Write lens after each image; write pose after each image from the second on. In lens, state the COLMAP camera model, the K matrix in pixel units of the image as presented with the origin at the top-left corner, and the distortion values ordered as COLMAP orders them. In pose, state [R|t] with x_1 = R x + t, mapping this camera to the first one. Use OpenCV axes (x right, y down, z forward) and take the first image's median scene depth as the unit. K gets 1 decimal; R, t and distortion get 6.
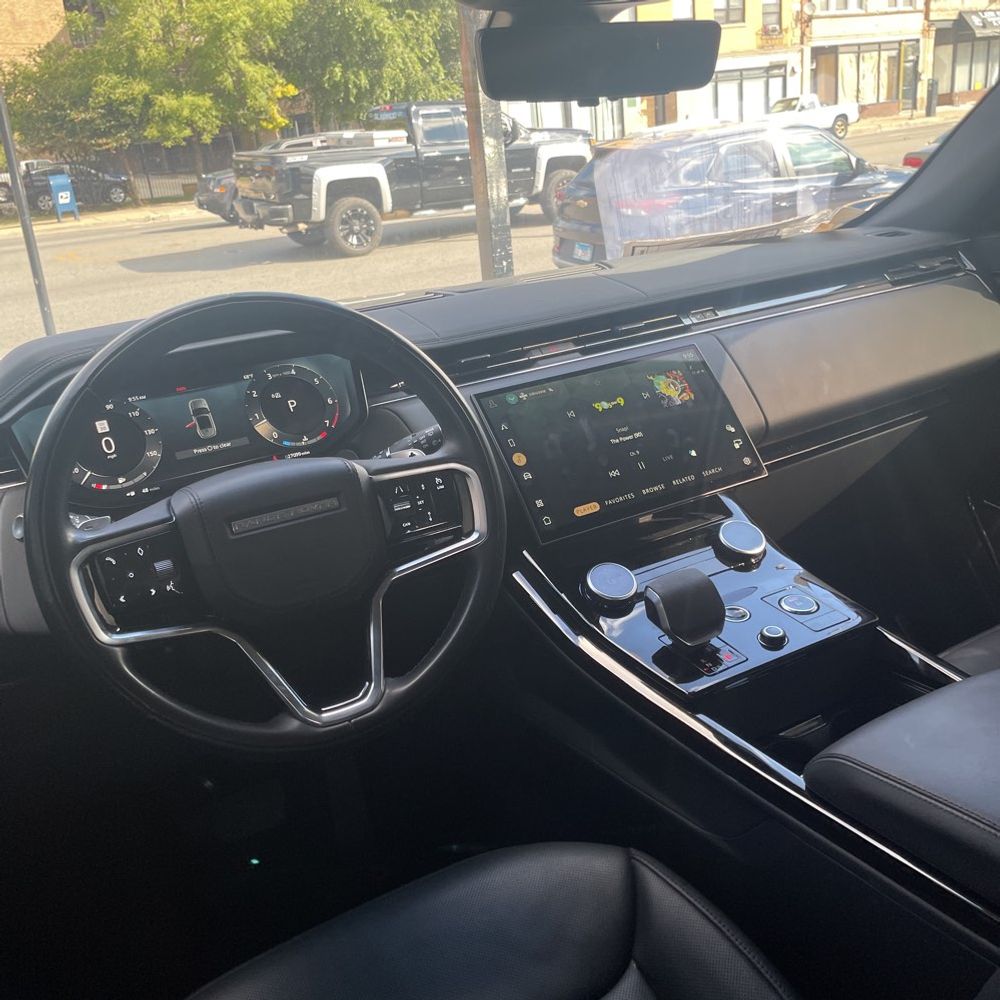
lens RADIAL K [[1036.7, 0, 506.8], [0, 1036.7, 499.1], [0, 0, 1]] dist [0.103467, -0.145721]
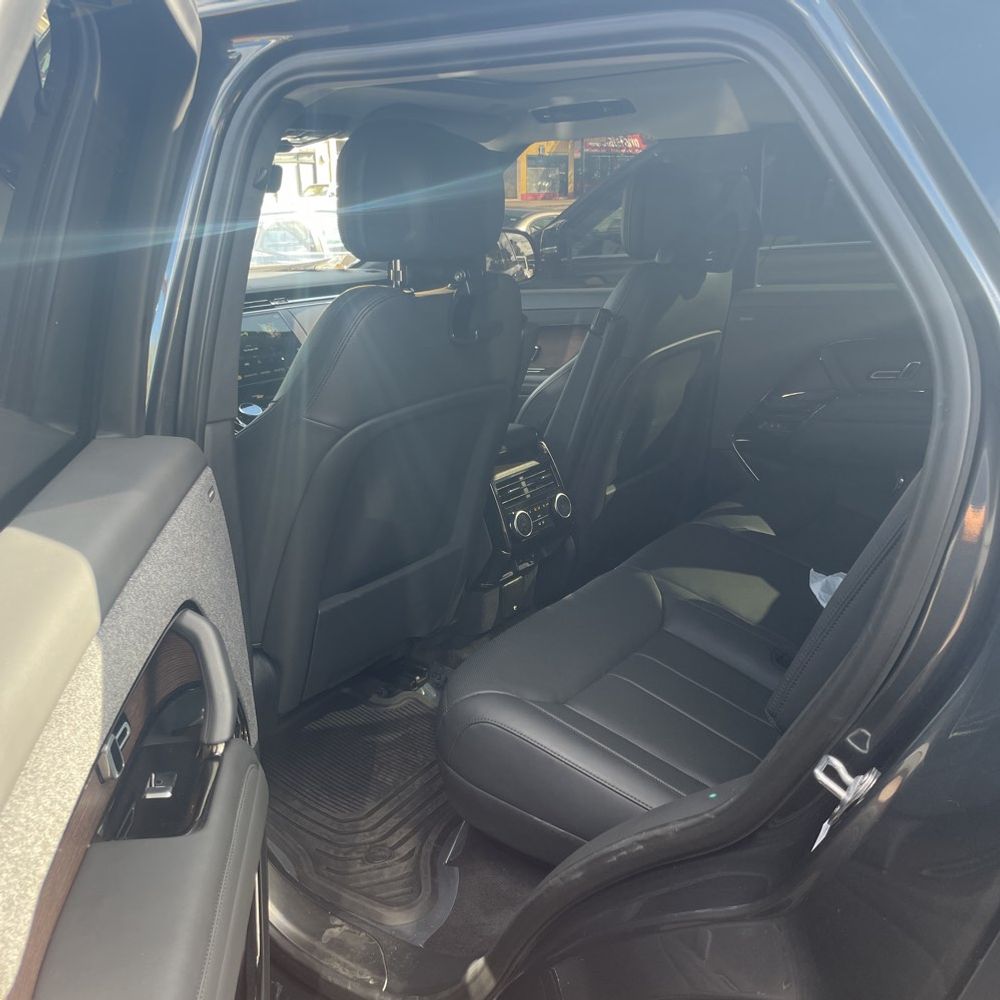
lens RADIAL K [[1036.7, 0, 506.8], [0, 1036.7, 499.1], [0, 0, 1]] dist [0.103467, -0.145721]
pose [[0.911819, -0.037926, 0.408838, -0.252769], [0.065447, 0.996419, -0.053532, 0.341331], [-0.405343, 0.075569, 0.911036, -0.981656]]
